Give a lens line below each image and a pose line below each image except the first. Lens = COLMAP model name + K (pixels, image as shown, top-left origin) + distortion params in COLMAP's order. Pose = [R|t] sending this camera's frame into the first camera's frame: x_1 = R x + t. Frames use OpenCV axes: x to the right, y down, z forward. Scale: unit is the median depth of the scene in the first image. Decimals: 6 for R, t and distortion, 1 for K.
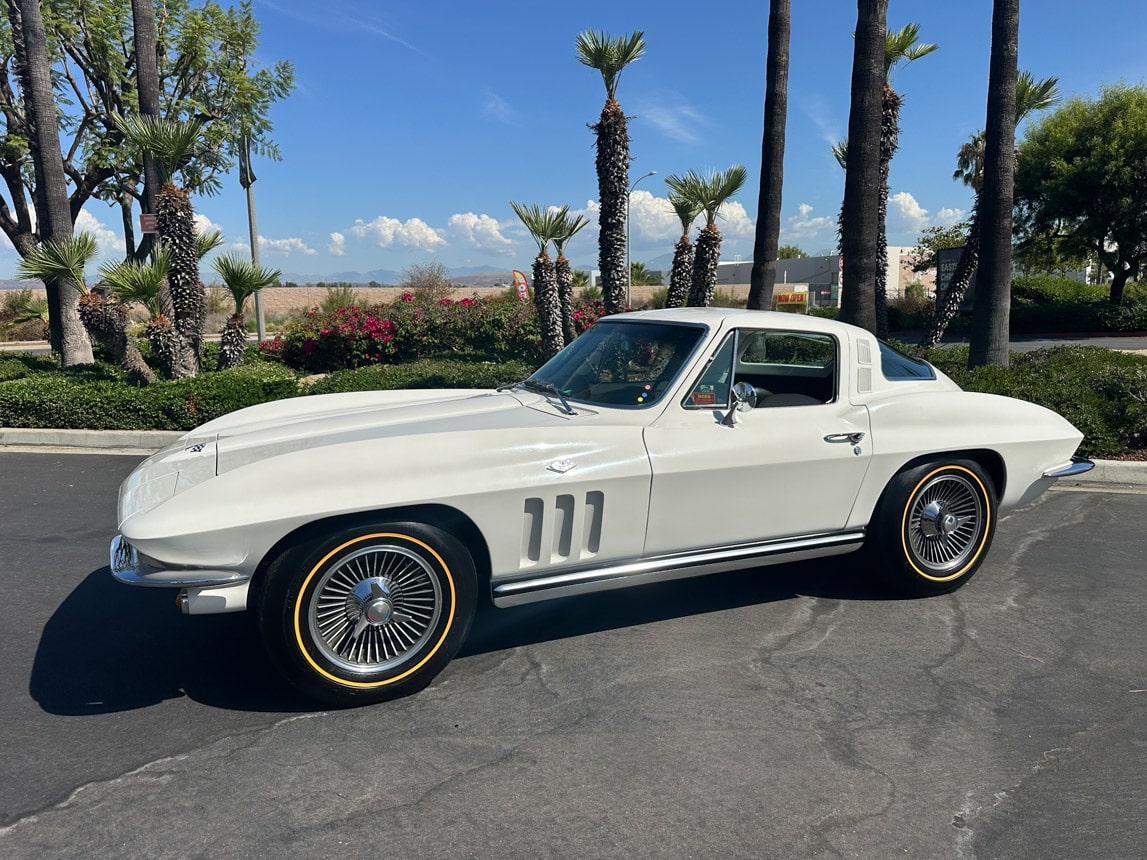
lens RADIAL K [[801.5, 0, 573.3], [0, 801.5, 432.5], [0, 0, 1]] dist [0.029935, -0.036488]
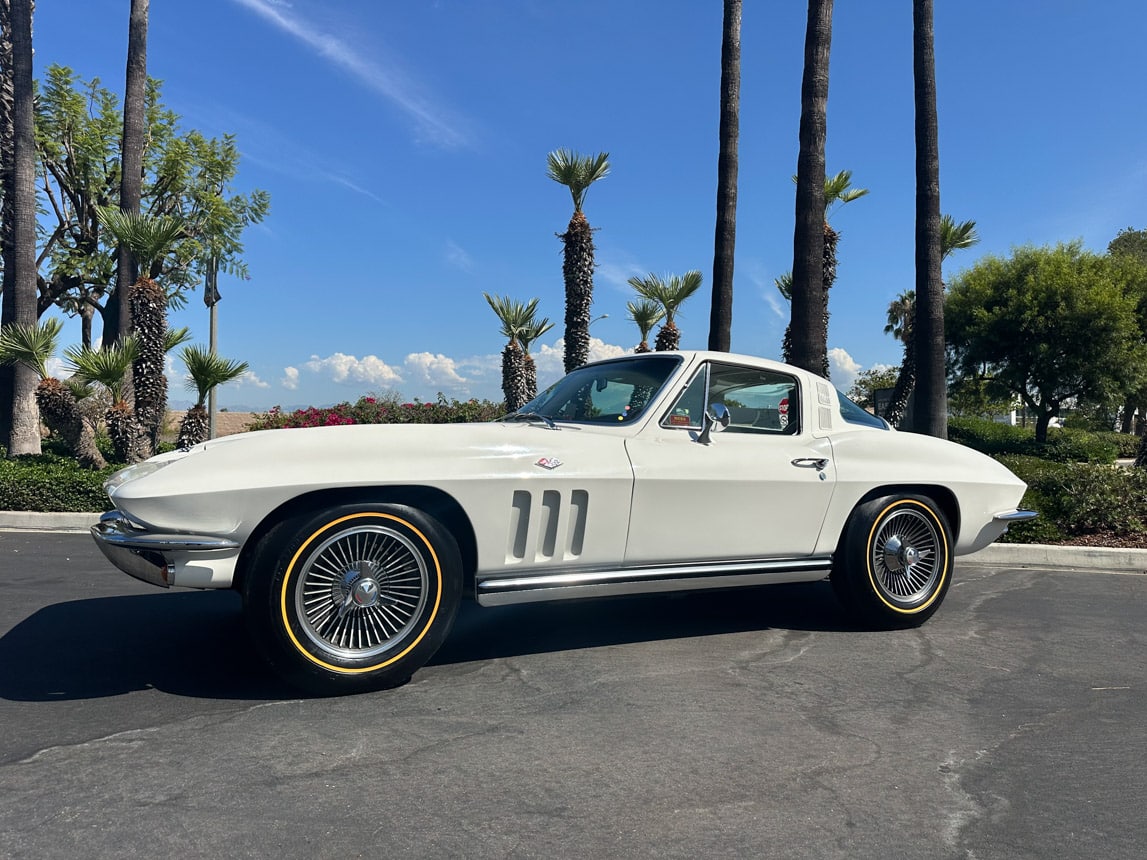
lens RADIAL K [[801.5, 0, 575.2], [0, 801.5, 427.0], [0, 0, 1]] dist [0.029935, -0.036488]
pose [[0.997678, 0.028200, 0.062001, -0.026955], [-0.016813, 0.984058, -0.177049, 0.105552], [-0.066005, 0.175595, 0.982247, -0.019652]]
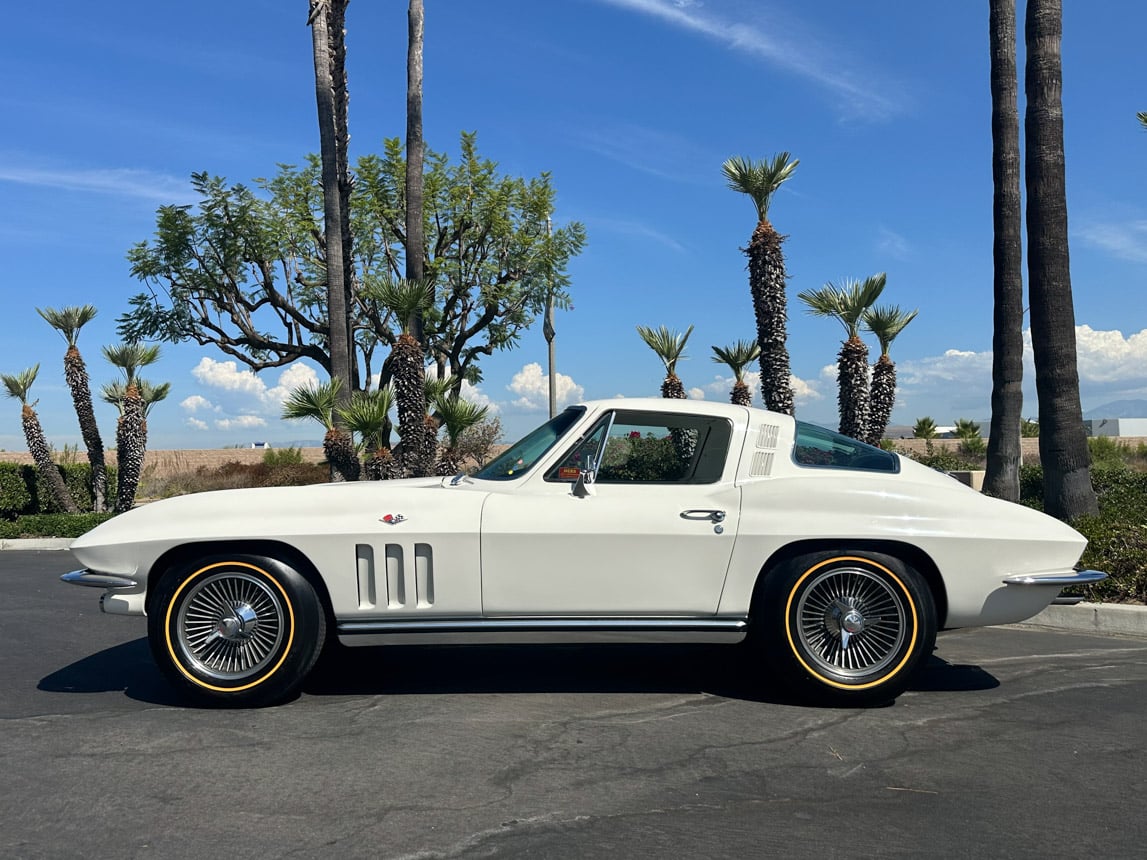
lens RADIAL K [[914.3, 0, 570.8], [0, 914.3, 427.4], [0, 0, 1]] dist [0.037983, -0.032915]
pose [[0.918441, -0.015368, -0.395259, 0.438556], [-0.062605, 0.981003, -0.183612, 0.081600], [0.390572, 0.193382, 0.900032, -0.068753]]
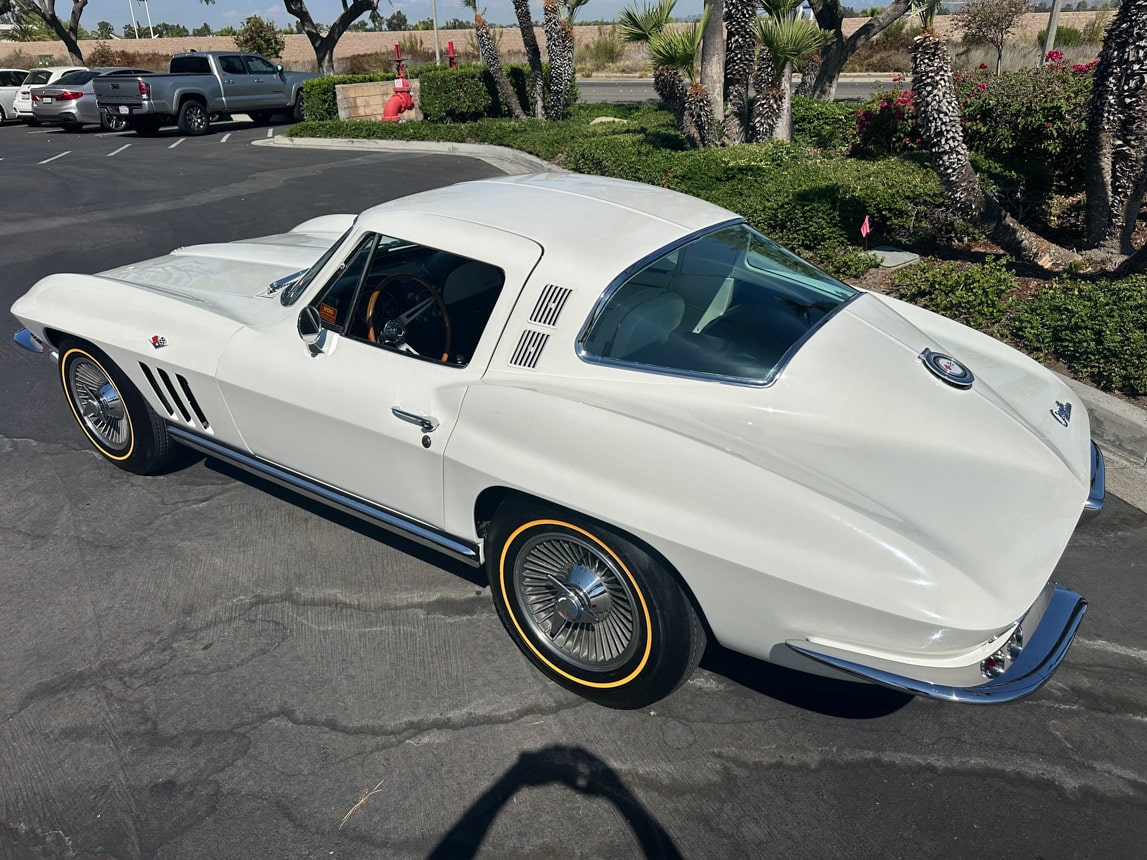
lens RADIAL K [[801.5, 0, 567.1], [0, 801.5, 427.0], [0, 0, 1]] dist [0.029935, -0.036488]
pose [[0.546325, 0.367345, -0.752719, 0.662637], [-0.124177, 0.924283, 0.360945, -0.178915], [0.828317, -0.103723, 0.550575, 0.494422]]
